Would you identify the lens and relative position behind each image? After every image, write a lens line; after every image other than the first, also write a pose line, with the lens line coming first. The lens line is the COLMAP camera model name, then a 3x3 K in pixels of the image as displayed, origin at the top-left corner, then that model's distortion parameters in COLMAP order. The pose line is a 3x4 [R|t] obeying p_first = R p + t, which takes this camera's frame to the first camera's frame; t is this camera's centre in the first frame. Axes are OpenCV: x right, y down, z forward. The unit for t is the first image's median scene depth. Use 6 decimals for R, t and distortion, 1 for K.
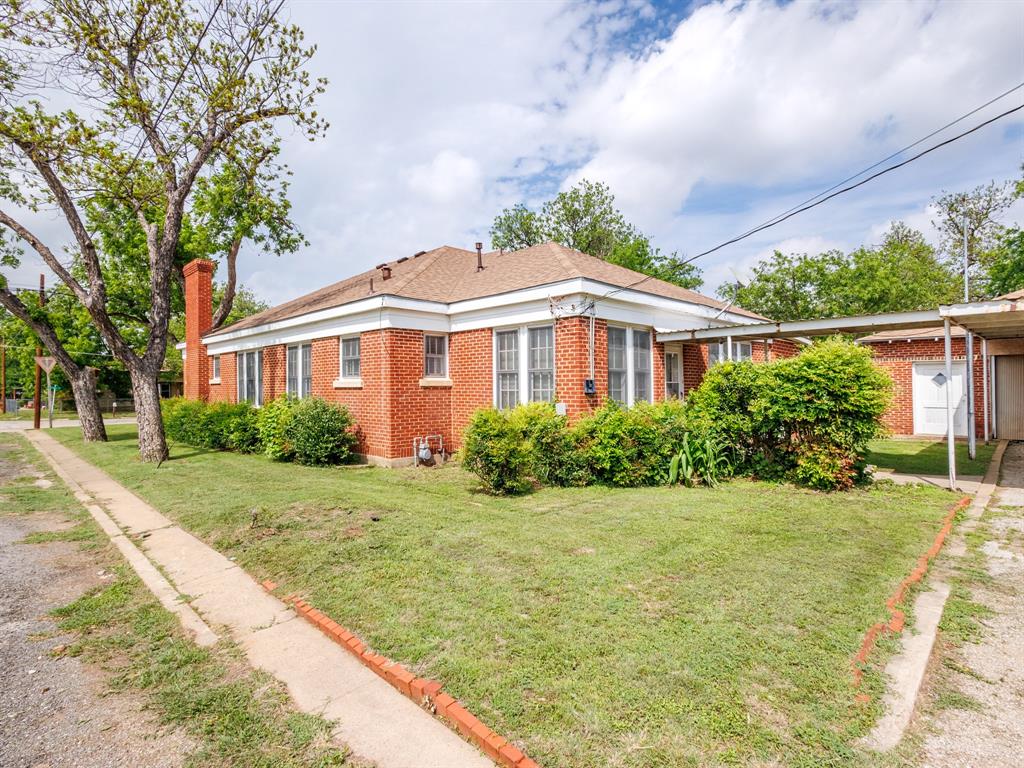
lens RADIAL K [[529.4, 0, 512.0], [0, 529.4, 384.0], [0, 0, 1]] dist [0.009770, 0.000799]
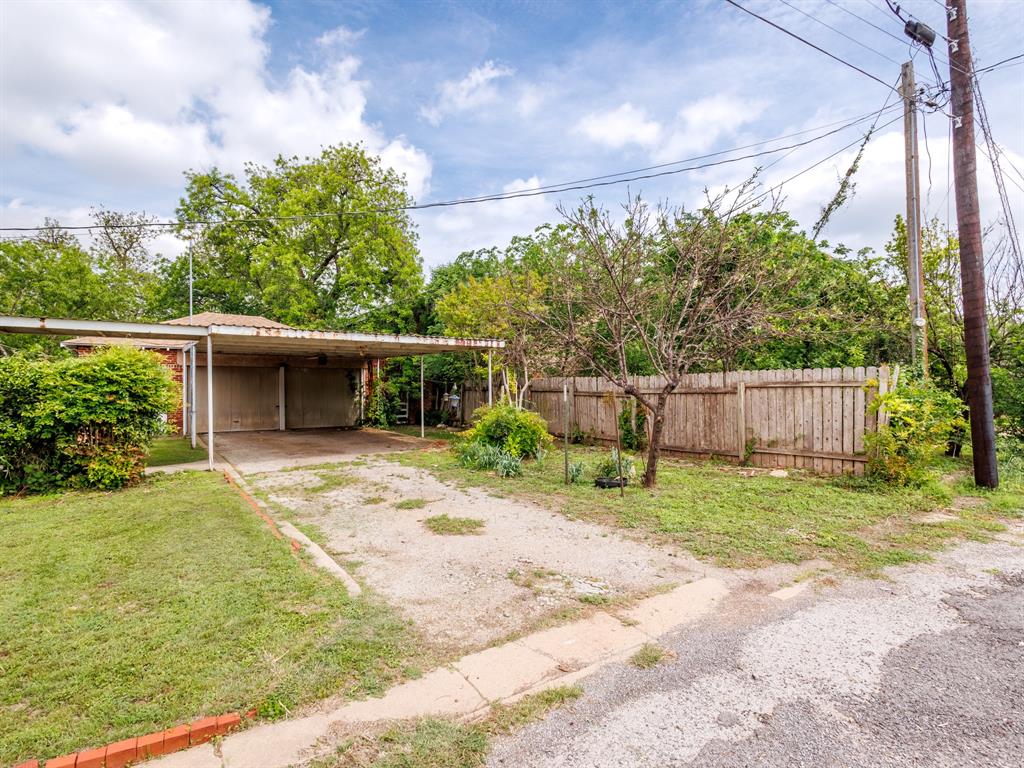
lens RADIAL K [[529.4, 0, 512.0], [0, 529.4, 384.0], [0, 0, 1]] dist [0.009770, 0.000799]
pose [[0.194373, 0.013638, 0.980833, -0.286200], [-0.001856, 0.999907, -0.013535, 0.009934], [-0.980926, 0.000810, 0.194380, 0.058840]]
